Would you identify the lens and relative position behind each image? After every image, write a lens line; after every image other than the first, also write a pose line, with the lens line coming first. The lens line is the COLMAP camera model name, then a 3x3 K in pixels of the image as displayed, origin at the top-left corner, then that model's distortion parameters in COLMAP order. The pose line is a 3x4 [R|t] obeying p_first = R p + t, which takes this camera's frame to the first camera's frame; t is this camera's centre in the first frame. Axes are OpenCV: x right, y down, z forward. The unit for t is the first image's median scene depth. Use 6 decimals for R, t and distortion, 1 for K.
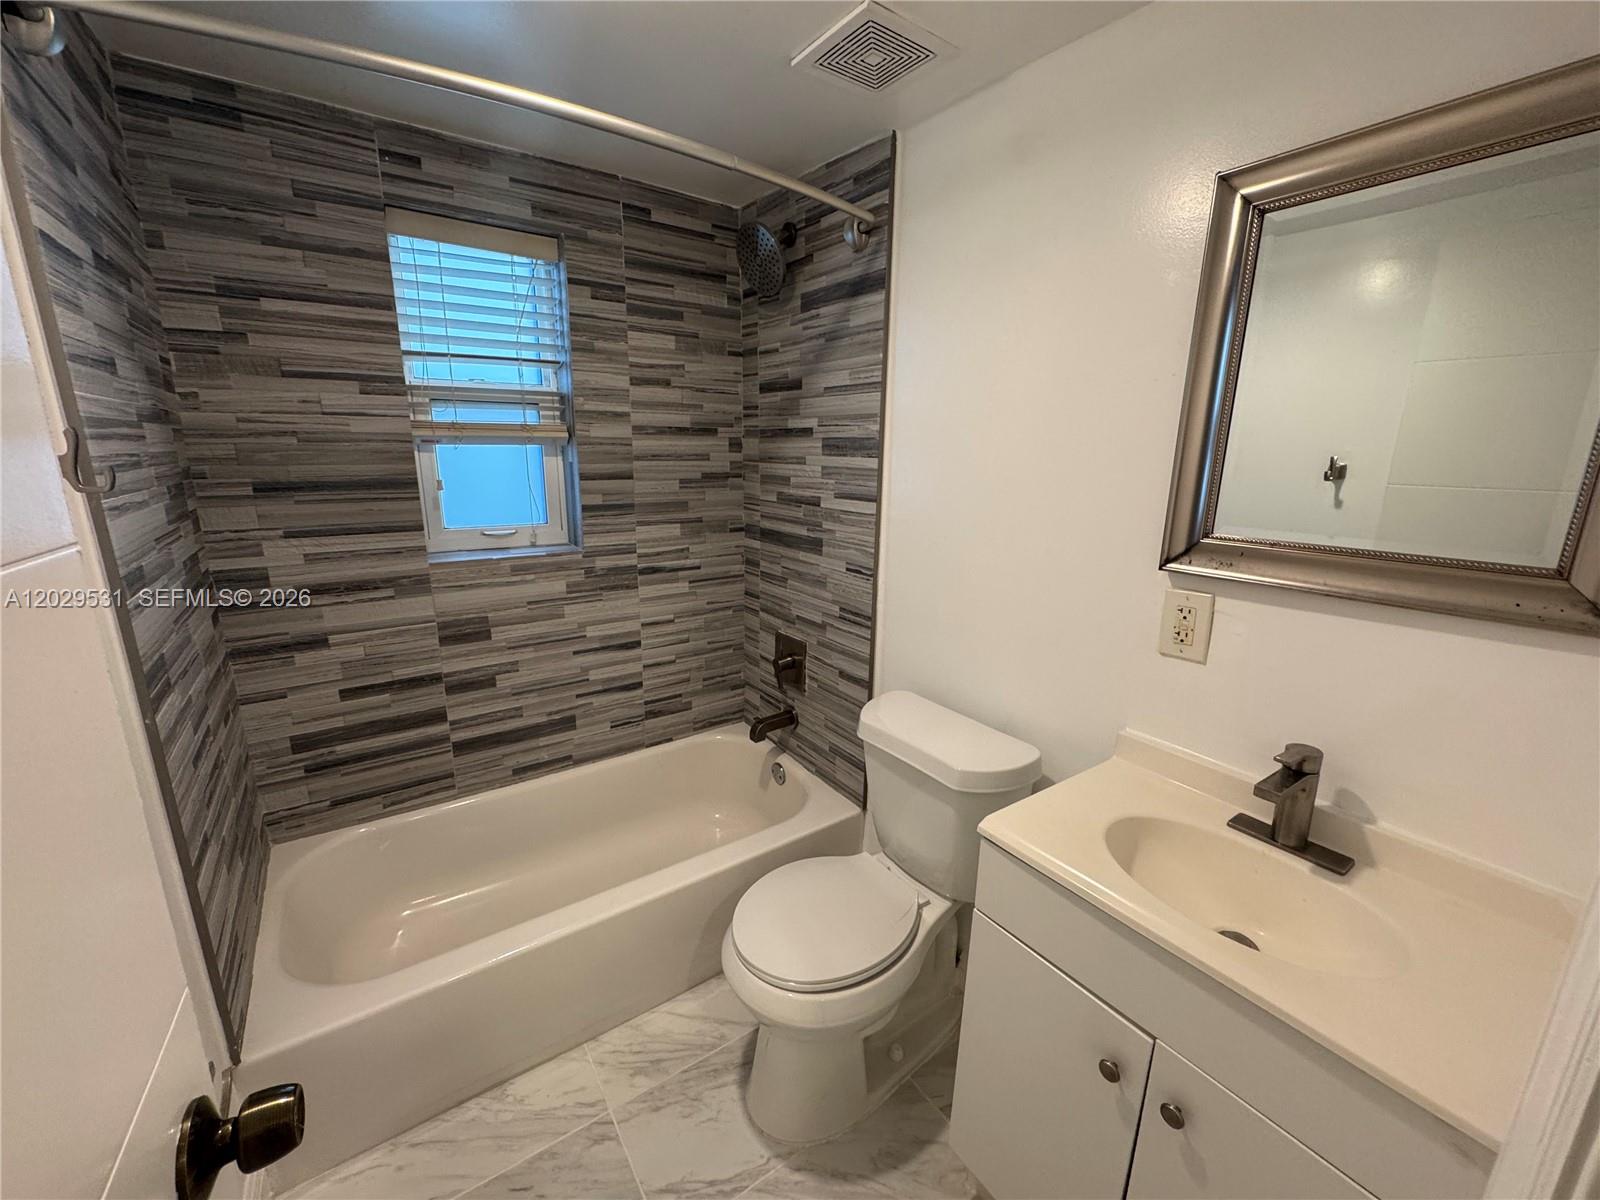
lens RADIAL K [[640.8, 0, 799.3], [0, 640.8, 601.1], [0, 0, 1]] dist [-0.001835, -0.000037]
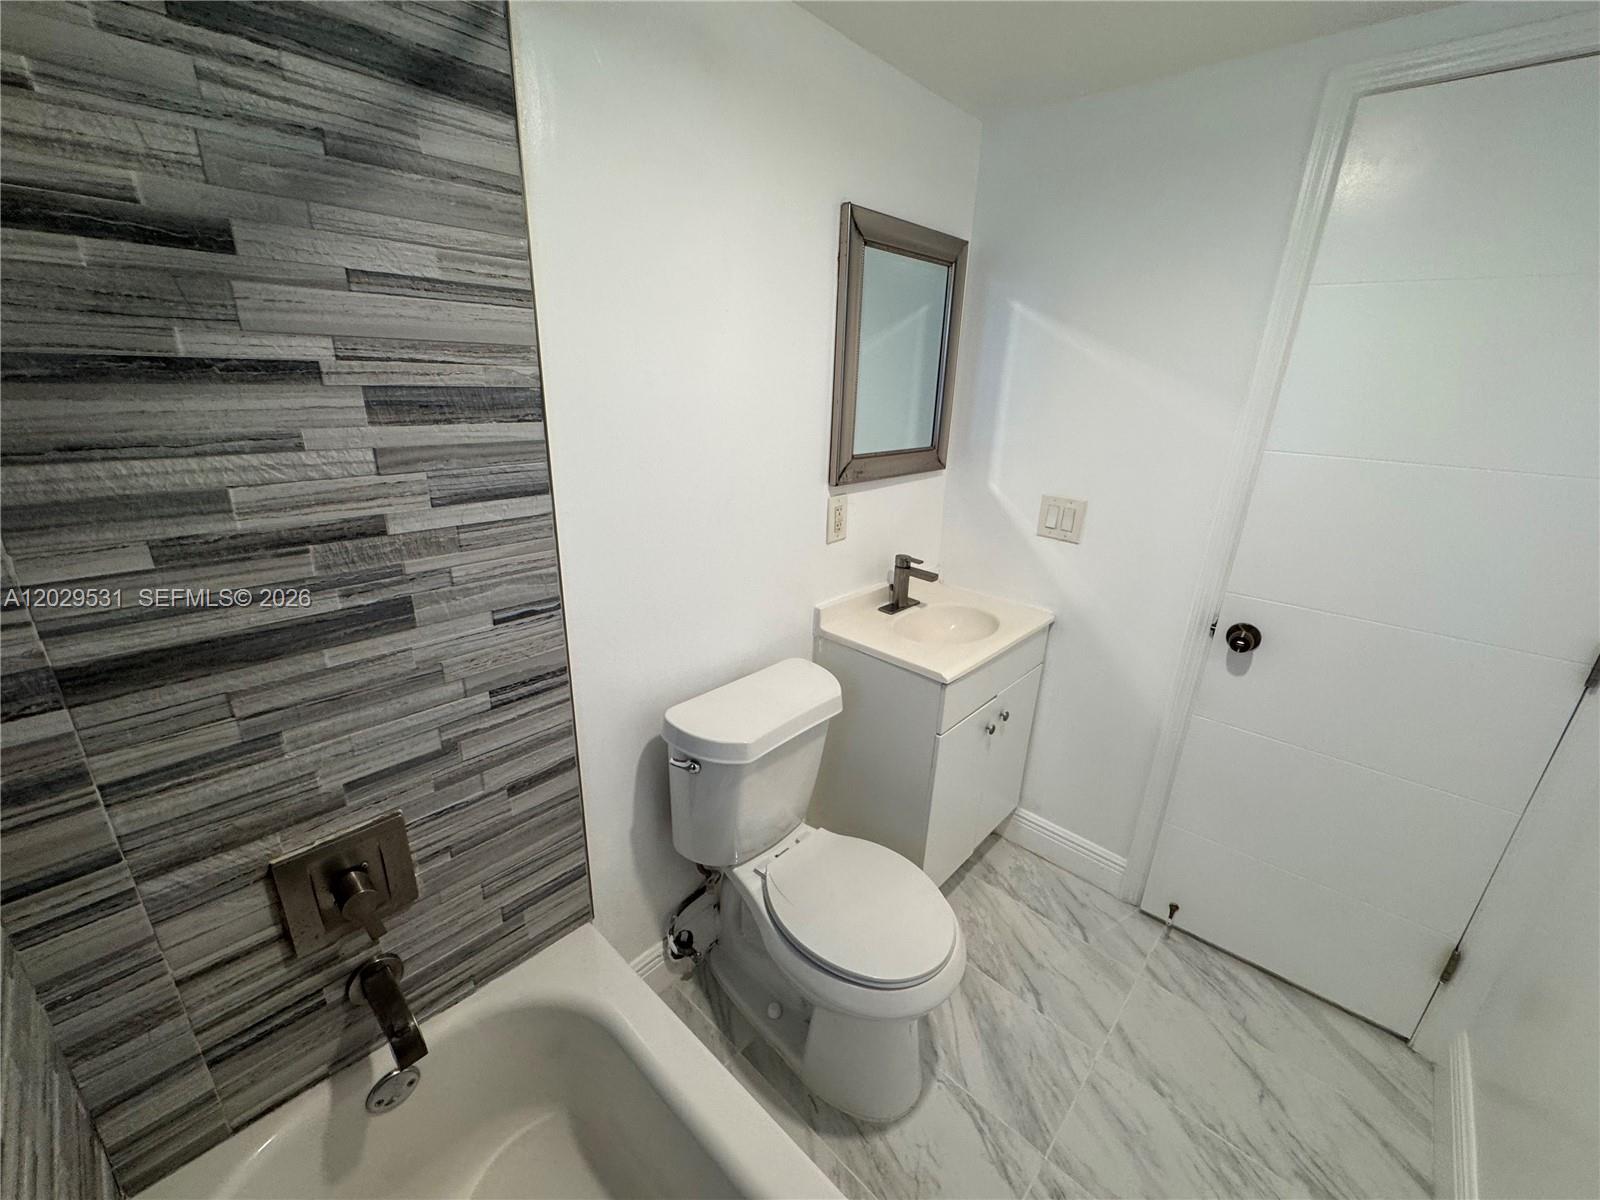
lens RADIAL K [[640.8, 0, 799.3], [0, 640.8, 601.1], [0, 0, 1]] dist [-0.001835, -0.000037]
pose [[-0.211115, -0.347241, 0.913704, -0.492628], [0.191160, 0.902055, 0.386982, -0.233387], [-0.958587, 0.256361, -0.124059, 0.797572]]
